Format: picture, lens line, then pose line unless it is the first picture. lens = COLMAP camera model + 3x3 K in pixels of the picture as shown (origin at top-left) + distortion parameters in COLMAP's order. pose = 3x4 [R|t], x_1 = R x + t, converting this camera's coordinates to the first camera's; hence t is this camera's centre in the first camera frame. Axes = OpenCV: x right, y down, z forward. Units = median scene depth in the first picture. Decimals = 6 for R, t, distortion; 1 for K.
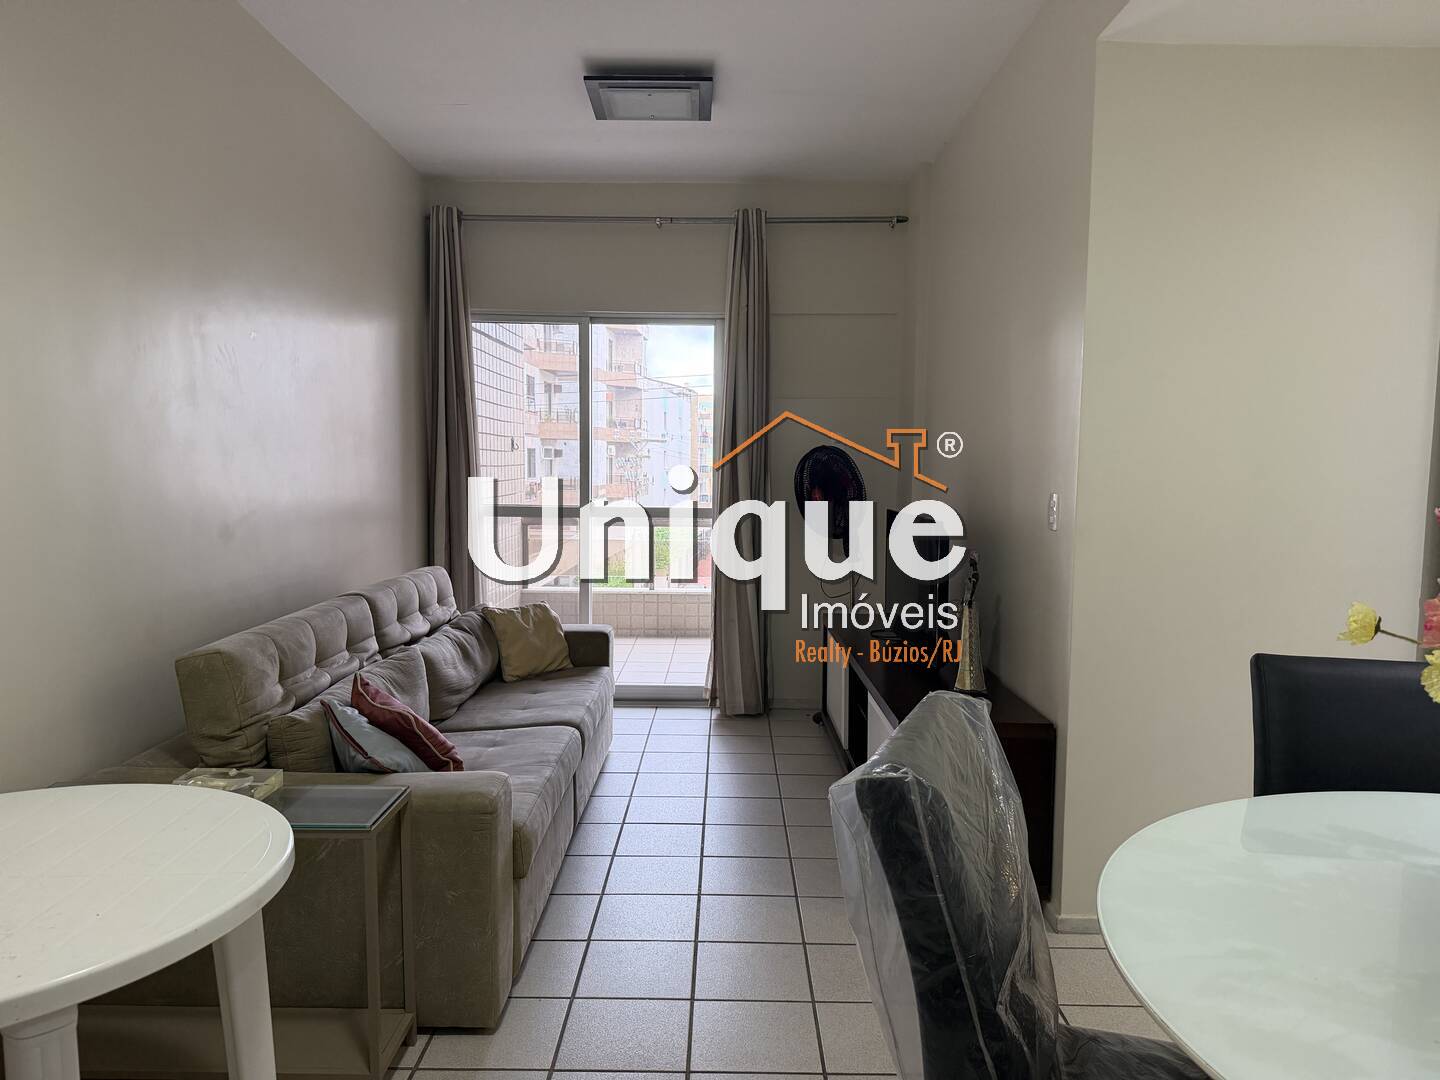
lens RADIAL K [[1002.4, 0, 706.1], [0, 1002.4, 550.0], [0, 0, 1]] dist [0.062374, -0.077863]
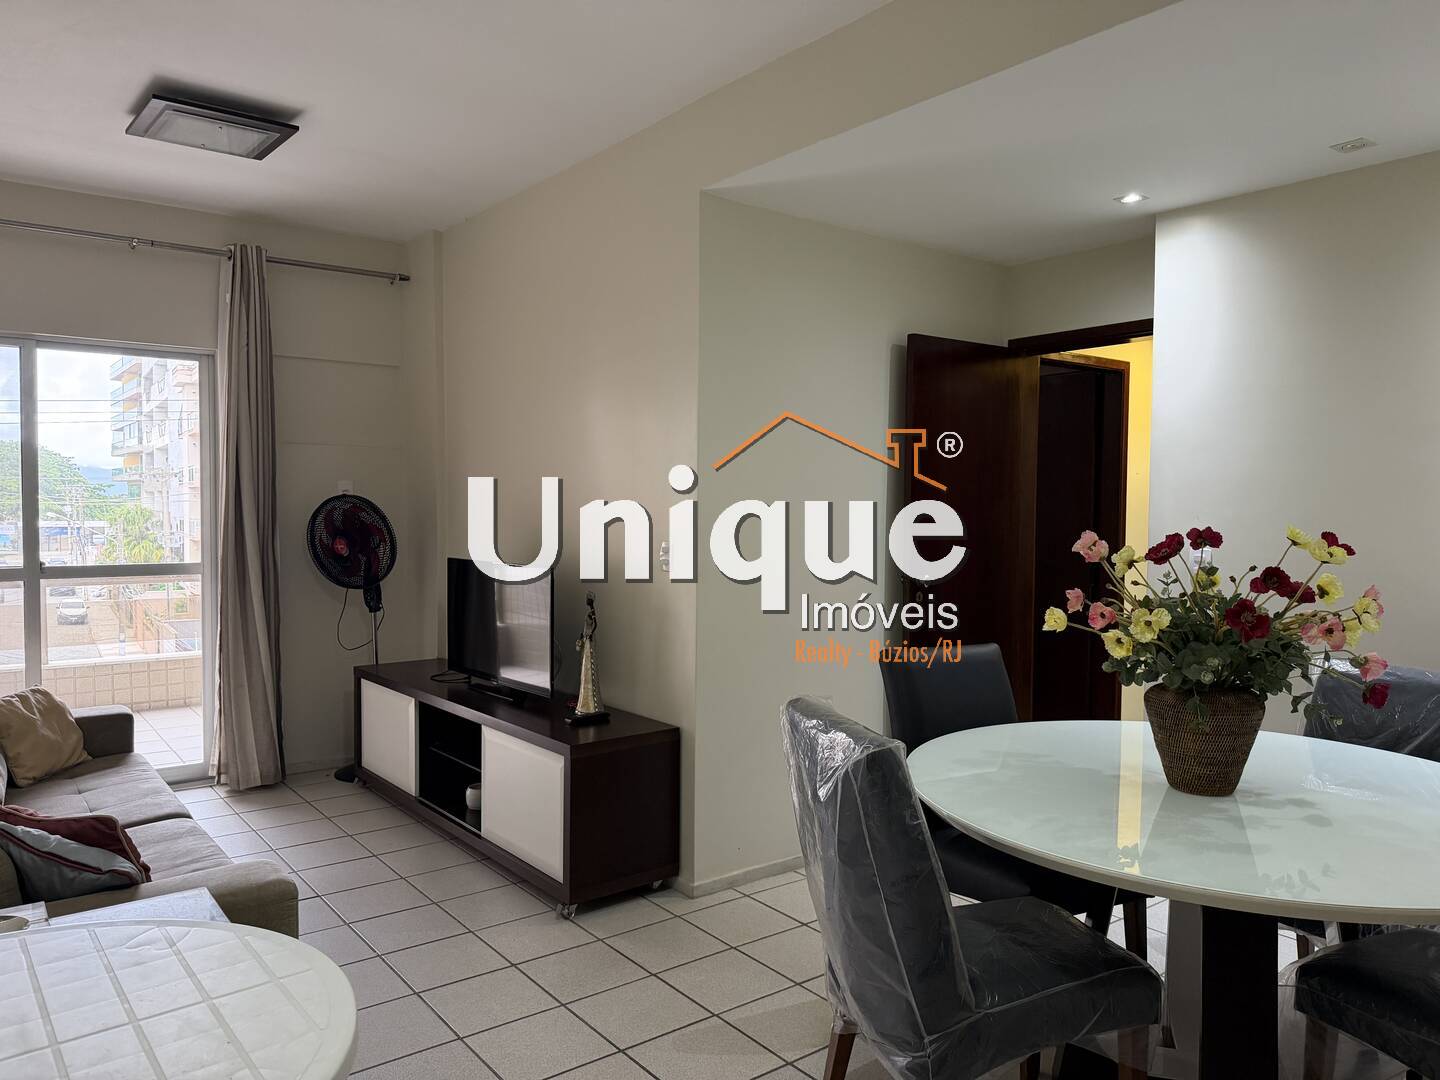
lens RADIAL K [[1025.2, 0, 720.0], [0, 1025.2, 540.0], [0, 0, 1]] dist [0.031854, -0.028111]
pose [[0.781327, -0.025048, 0.623619, -0.240128], [0.055139, 0.998058, -0.028994, -0.011362], [-0.621681, 0.057040, 0.781191, -0.013017]]
